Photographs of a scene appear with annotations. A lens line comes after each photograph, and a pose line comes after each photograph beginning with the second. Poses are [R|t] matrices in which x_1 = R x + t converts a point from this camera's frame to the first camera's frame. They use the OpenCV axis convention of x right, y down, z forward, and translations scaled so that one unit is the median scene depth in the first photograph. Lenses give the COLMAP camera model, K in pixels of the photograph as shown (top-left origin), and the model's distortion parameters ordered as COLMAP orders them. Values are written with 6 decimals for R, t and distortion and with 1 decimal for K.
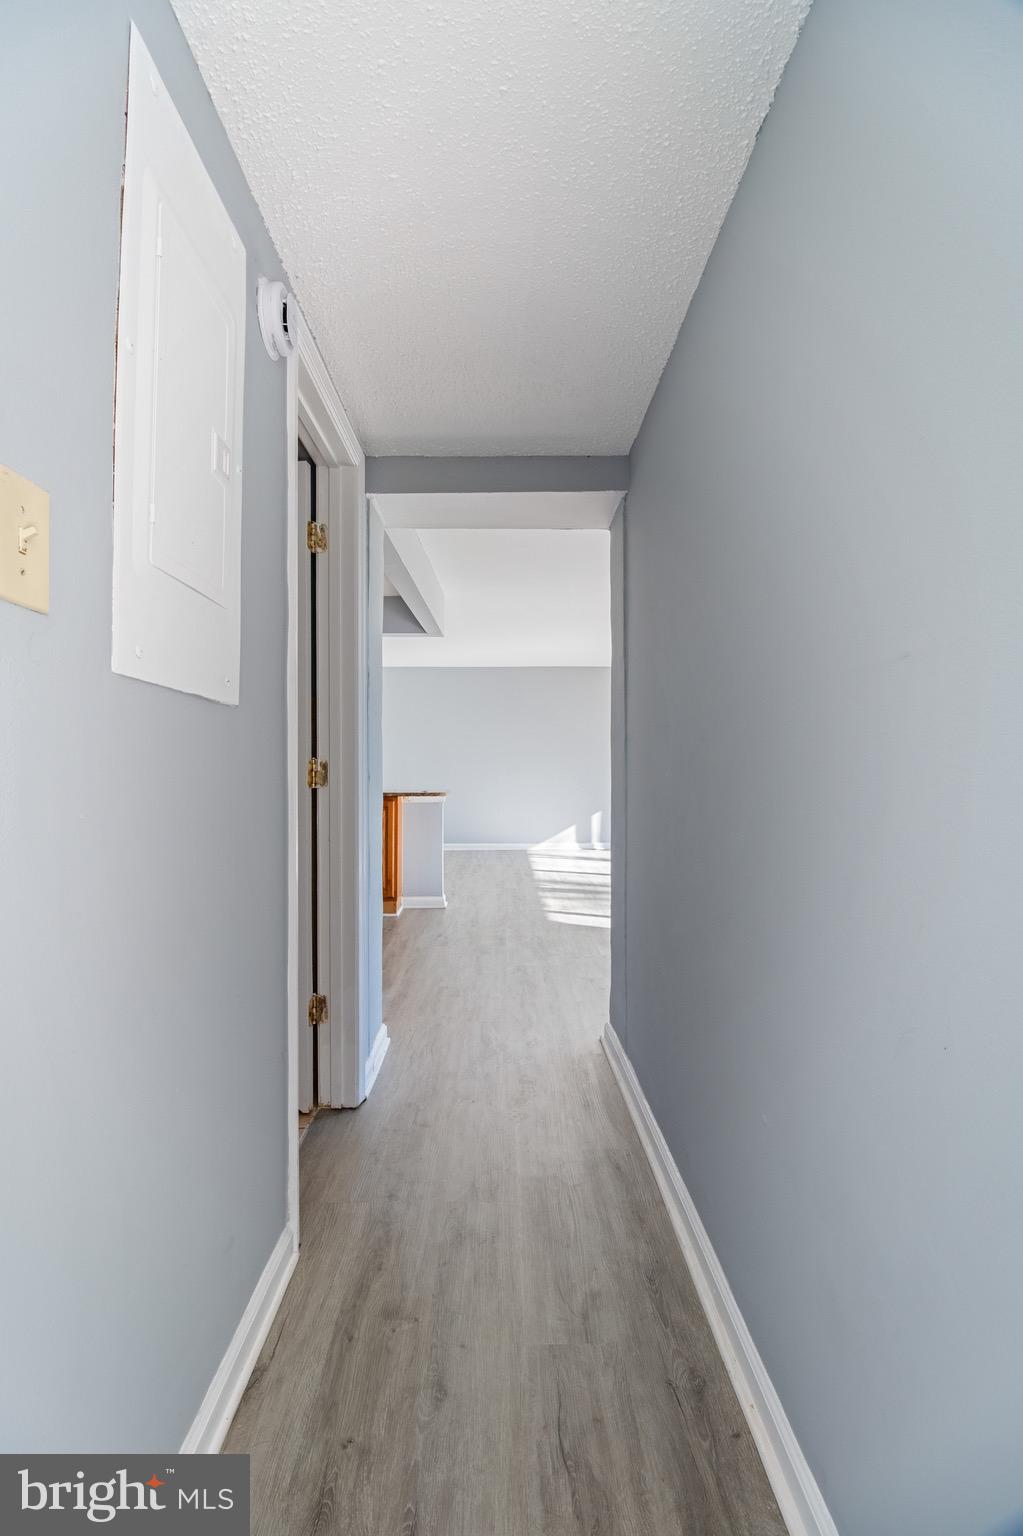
lens RADIAL K [[703.0, 0, 511.5], [0, 703.0, 768.0], [0, 0, 1]] dist [-0.022547, -0.000480]
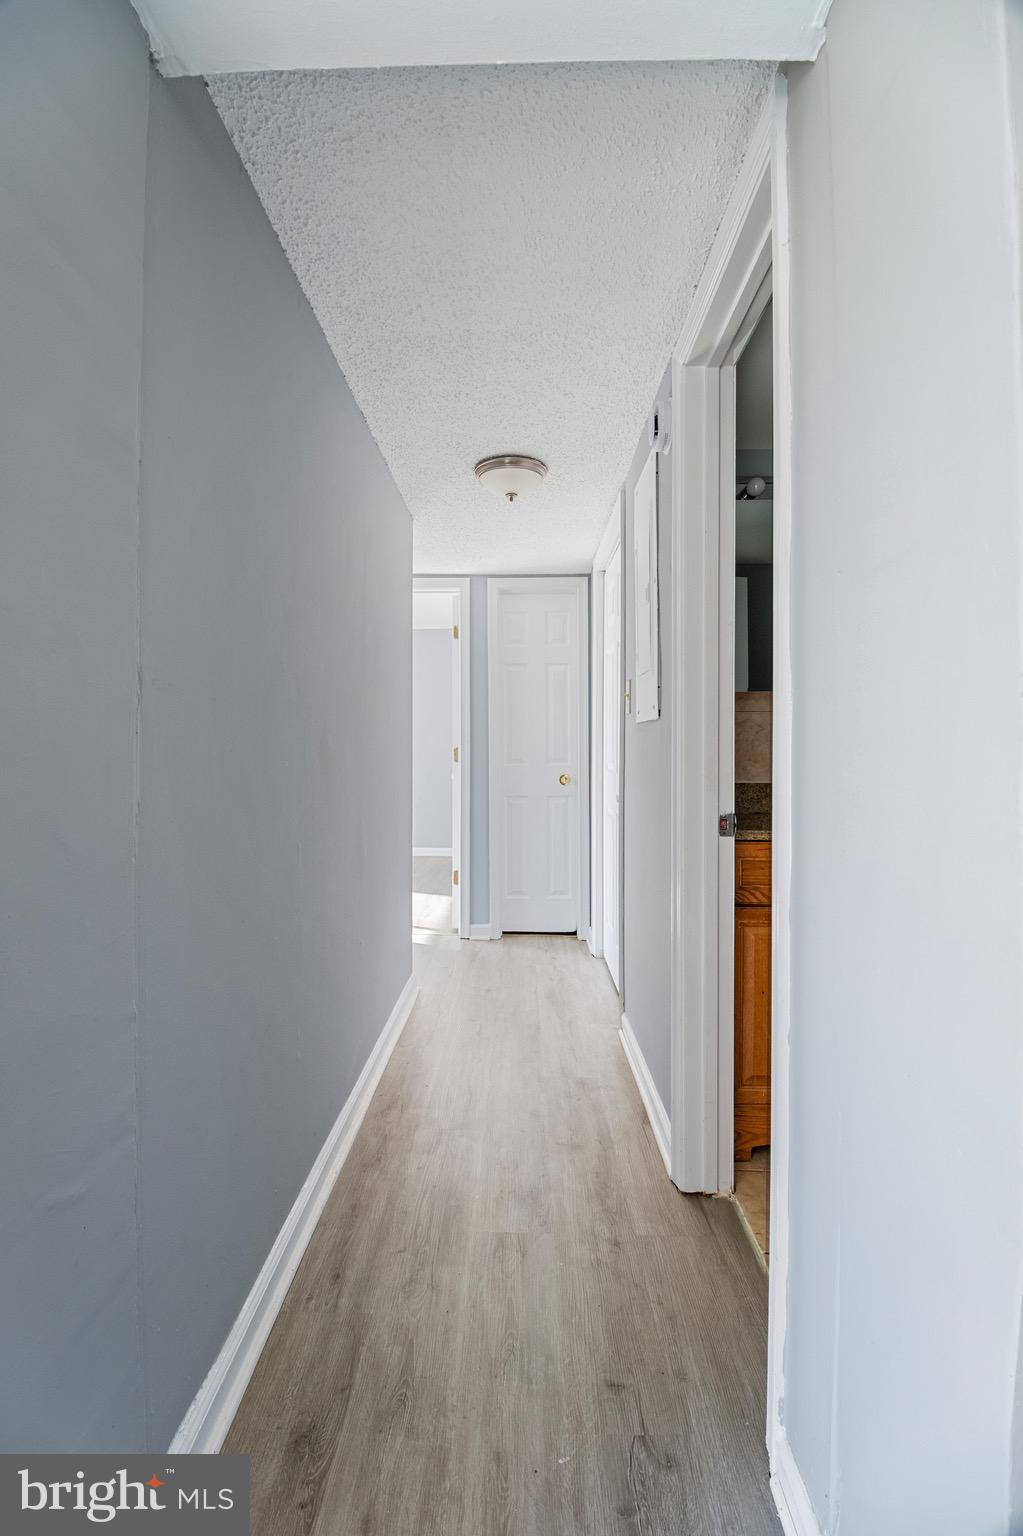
lens RADIAL K [[703.0, 0, 511.5], [0, 703.0, 768.0], [0, 0, 1]] dist [-0.022547, -0.000480]
pose [[-0.999488, -0.000991, 0.031991, -0.079594], [-0.000431, 0.999847, 0.017502, -0.001251], [-0.032003, 0.017479, -0.999335, 2.185338]]
